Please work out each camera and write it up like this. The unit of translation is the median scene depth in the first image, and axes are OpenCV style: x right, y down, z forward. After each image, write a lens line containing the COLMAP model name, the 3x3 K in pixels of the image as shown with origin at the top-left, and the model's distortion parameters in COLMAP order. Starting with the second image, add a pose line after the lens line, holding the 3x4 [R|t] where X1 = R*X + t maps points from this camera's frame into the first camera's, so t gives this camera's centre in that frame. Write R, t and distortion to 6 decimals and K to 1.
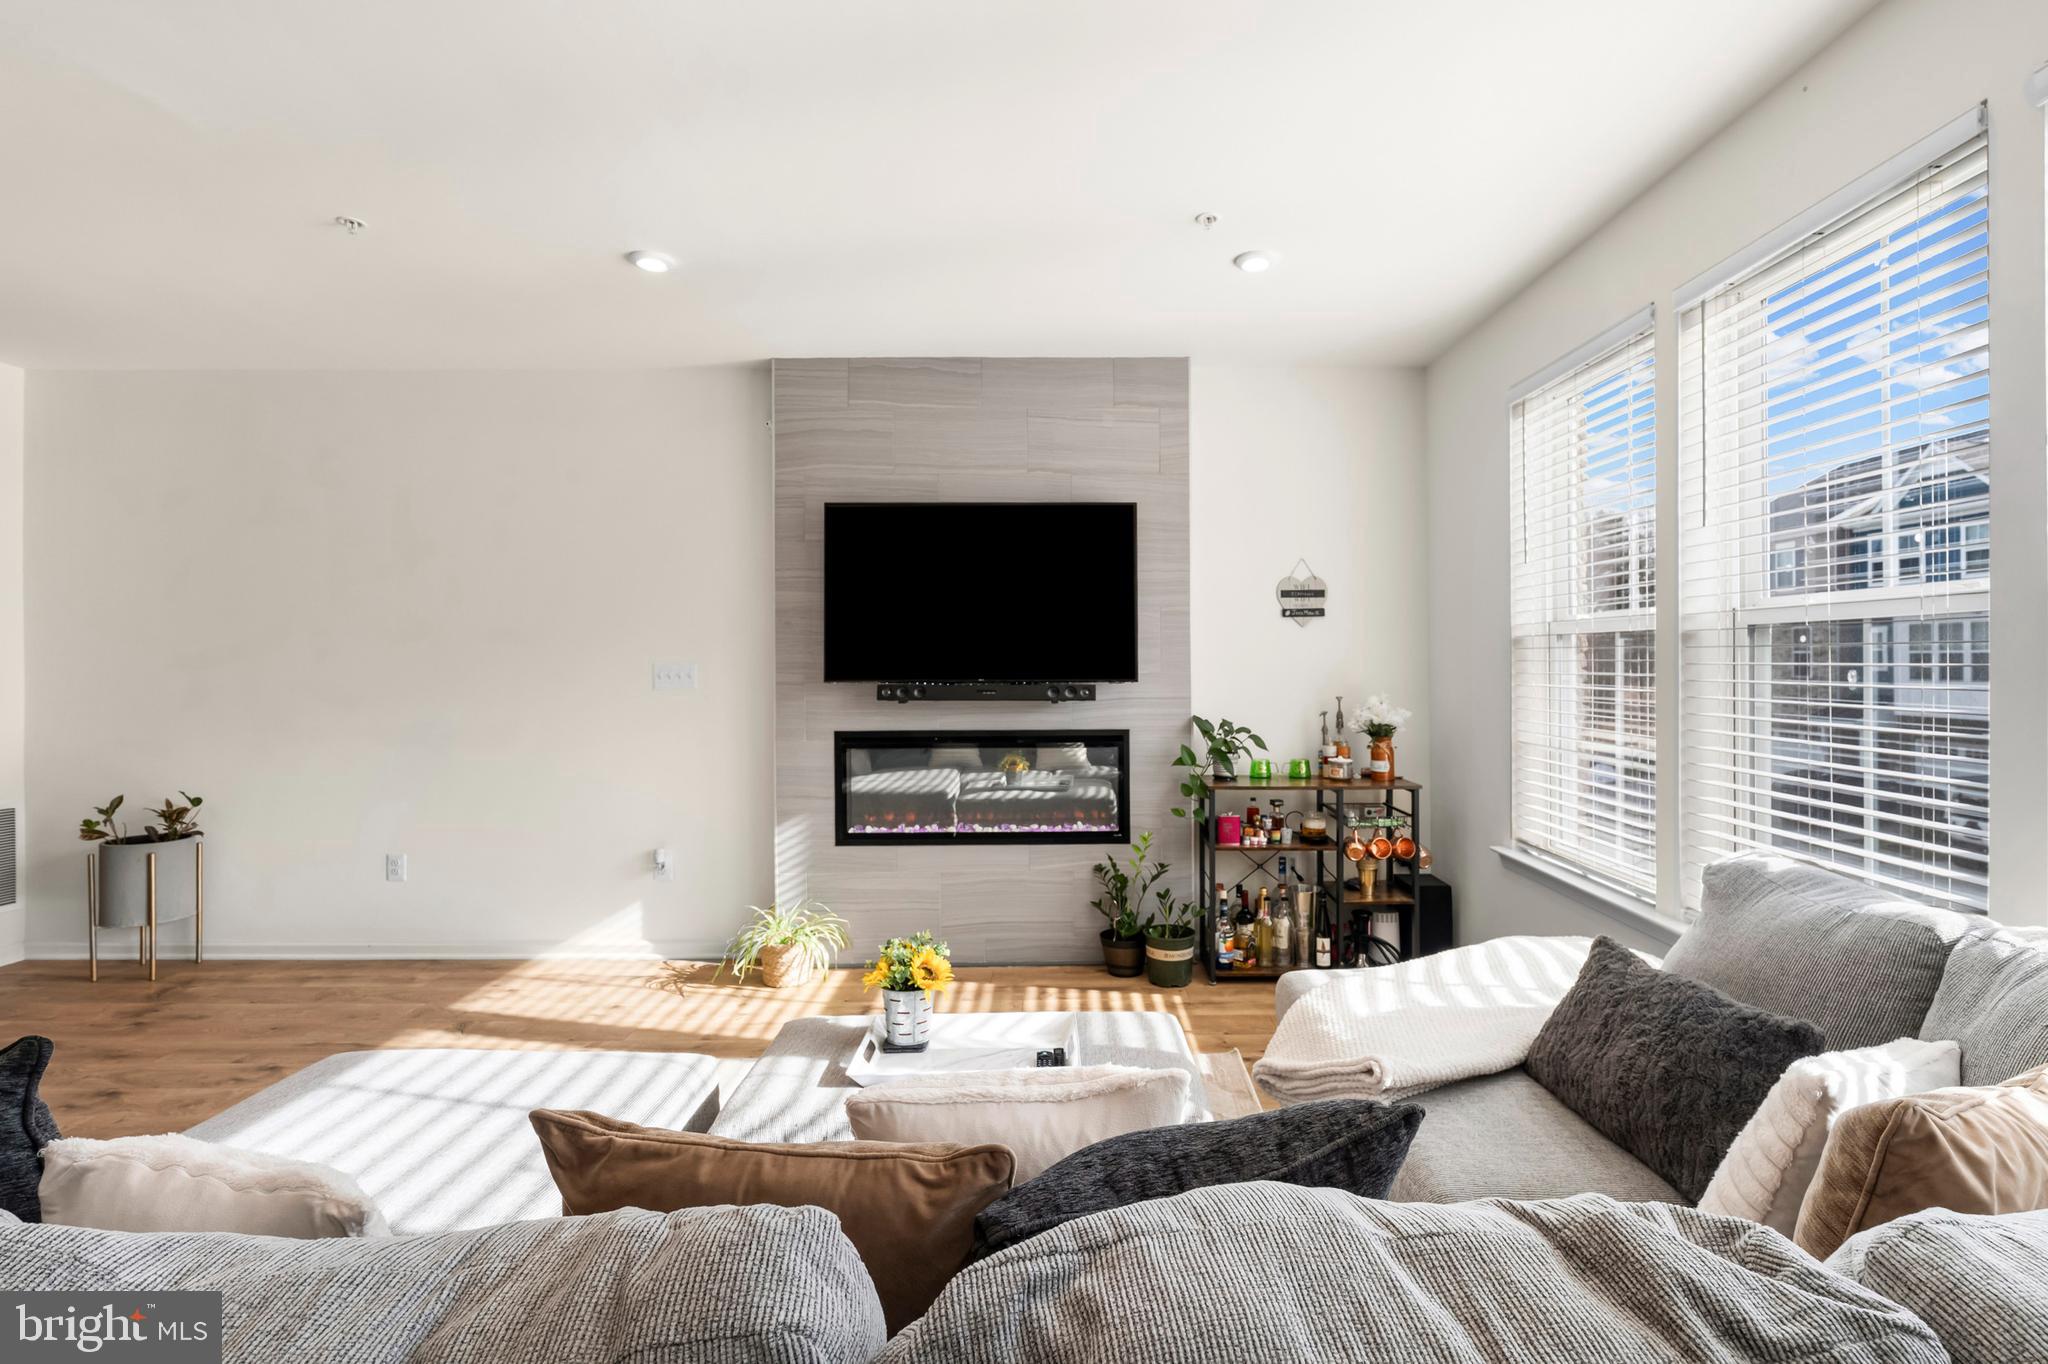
lens RADIAL K [[939.9, 0, 1028.2], [0, 939.9, 662.0], [0, 0, 1]] dist [-0.005182, 0.001090]
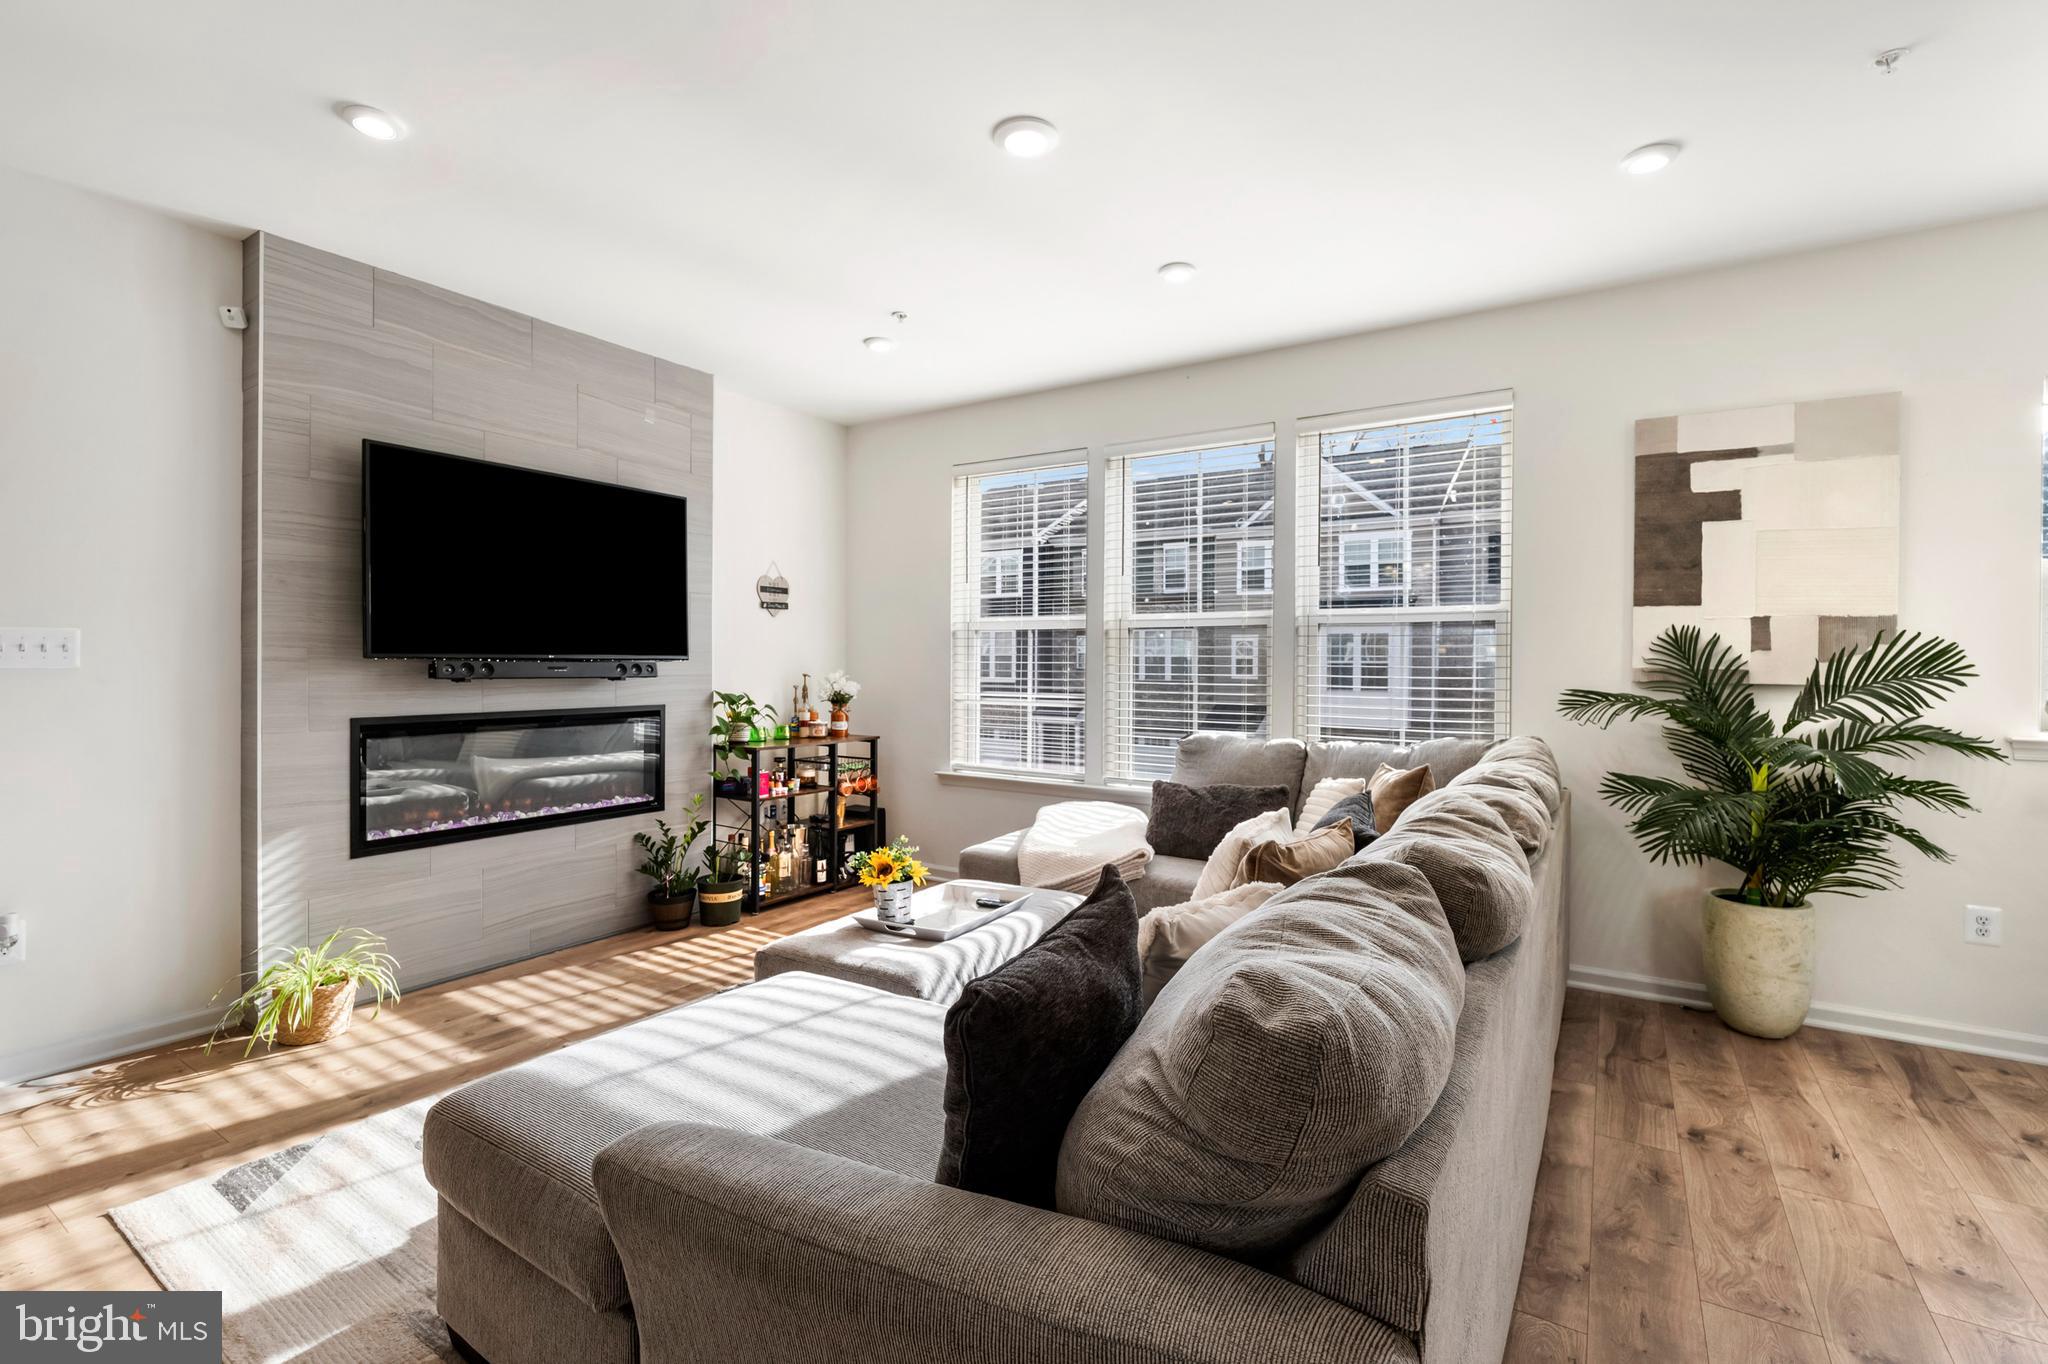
lens RADIAL K [[939.9, 0, 1008.6], [0, 939.9, 671.0], [0, 0, 1]] dist [-0.005182, 0.001090]
pose [[0.544175, -0.001346, 0.838971, -0.607048], [-0.006961, 0.999957, 0.006119, 0.024628], [-0.838943, -0.009170, 0.544142, 0.084626]]
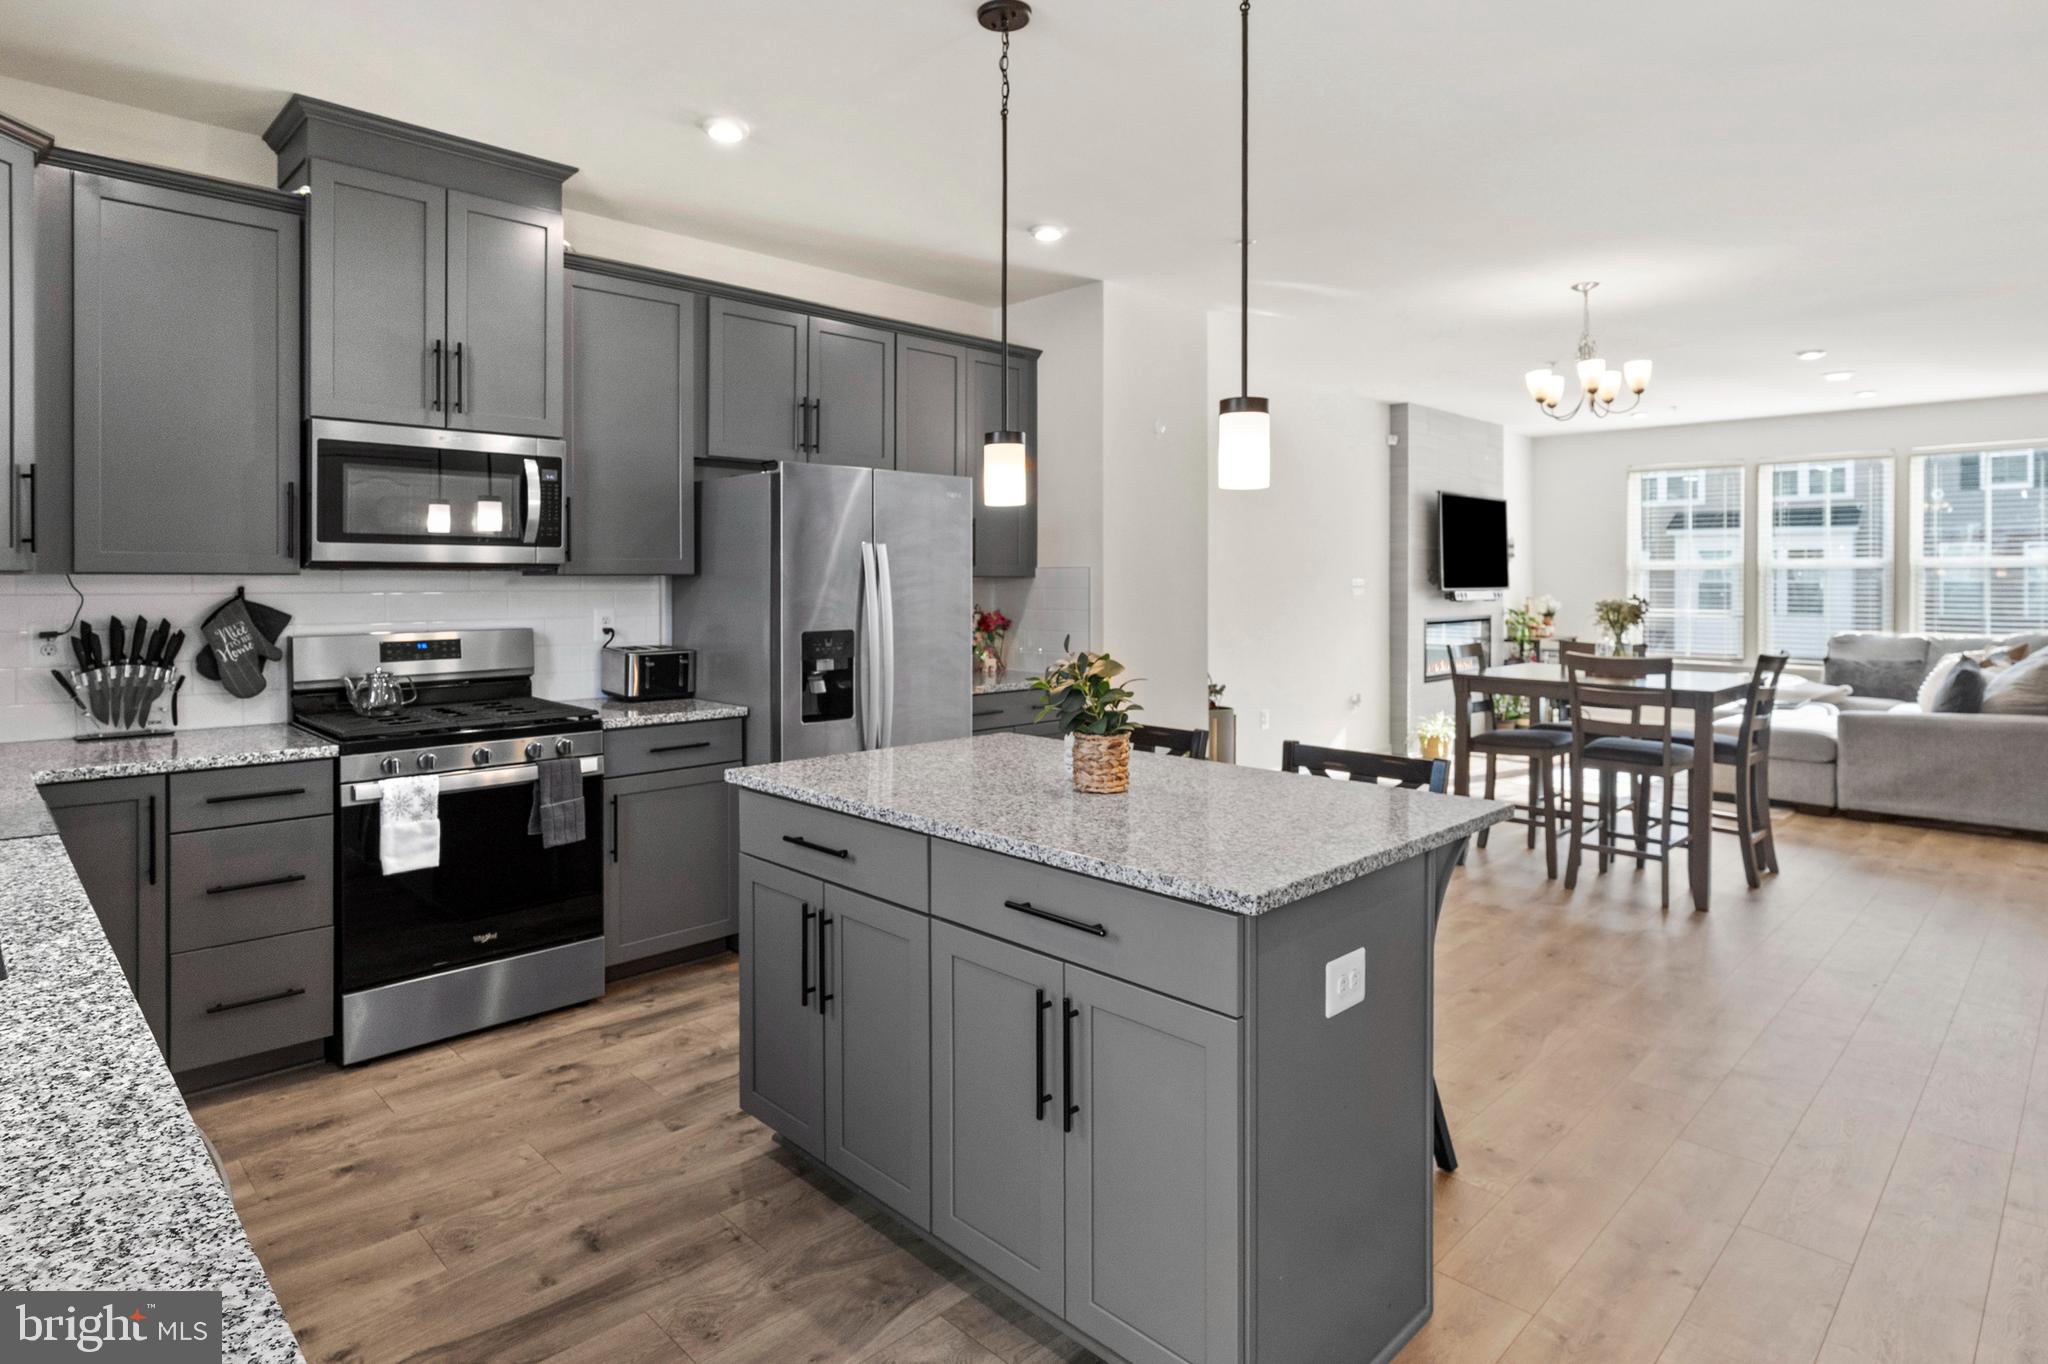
lens RADIAL K [[1105.7, 0, 957.2], [0, 1105.7, 584.5], [0, 0, 1]] dist [-0.007592, 0.001982]
pose [[0.734300, 0.002016, 0.678822, -2.333683], [-0.002976, 0.999996, 0.000249, 0.012199], [-0.678818, -0.002204, 0.734303, 0.080013]]
